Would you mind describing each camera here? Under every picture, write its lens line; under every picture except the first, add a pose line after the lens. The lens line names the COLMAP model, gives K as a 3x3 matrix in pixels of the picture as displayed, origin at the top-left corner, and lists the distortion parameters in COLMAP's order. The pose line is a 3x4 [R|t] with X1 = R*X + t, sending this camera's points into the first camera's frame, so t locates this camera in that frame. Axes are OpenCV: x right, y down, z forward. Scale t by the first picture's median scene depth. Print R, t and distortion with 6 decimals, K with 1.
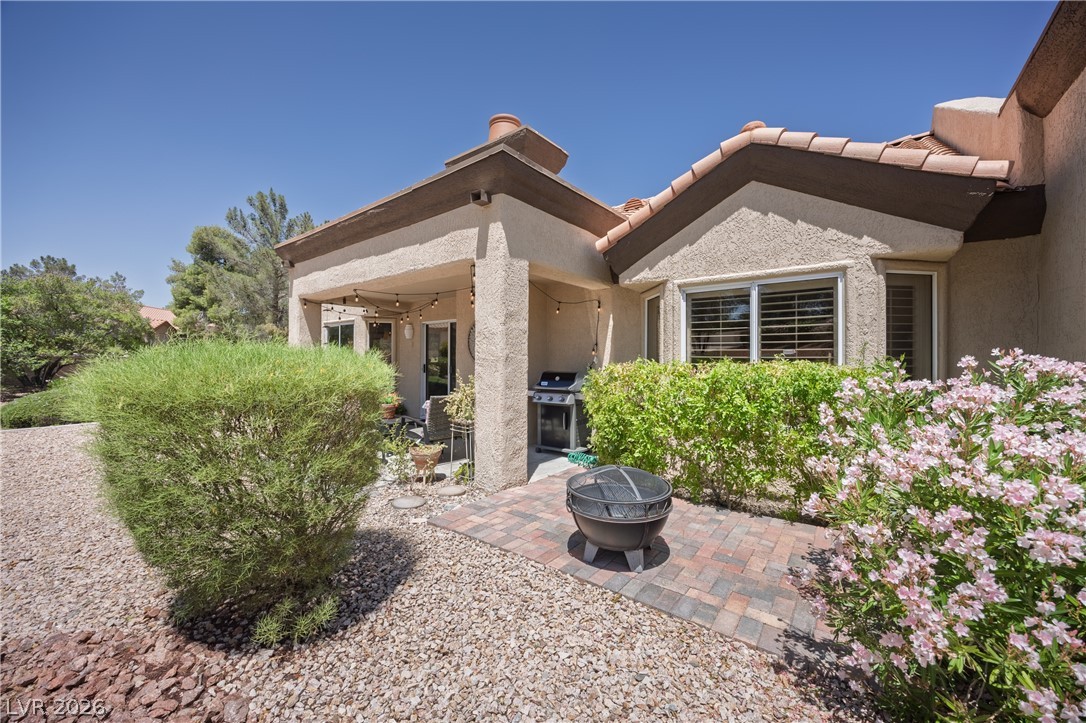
lens RADIAL K [[411.6, 0, 544.0], [0, 411.6, 359.3], [0, 0, 1]] dist [-0.003923, 0.000452]
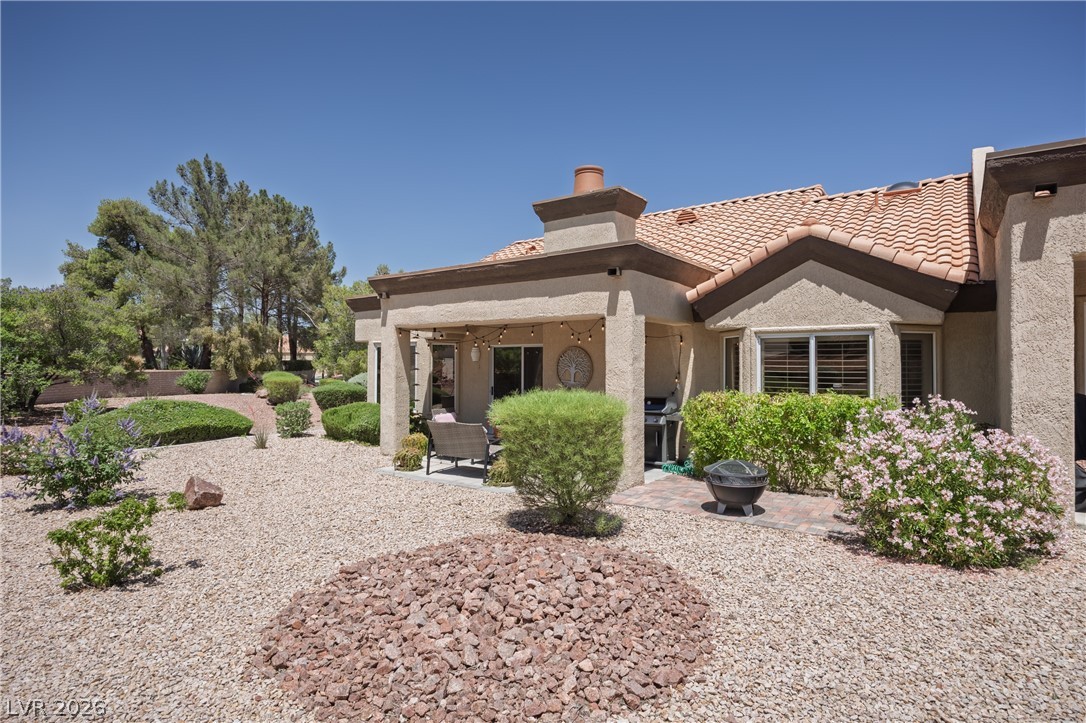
lens RADIAL K [[571.5, 0, 545.1], [0, 571.5, 359.4], [0, 0, 1]] dist [-0.002054, -0.000193]
pose [[0.999275, -0.001400, 0.038056, -0.453652], [0.001798, 0.999944, -0.010432, -0.085364], [-0.038039, 0.010493, 0.999221, -0.872891]]
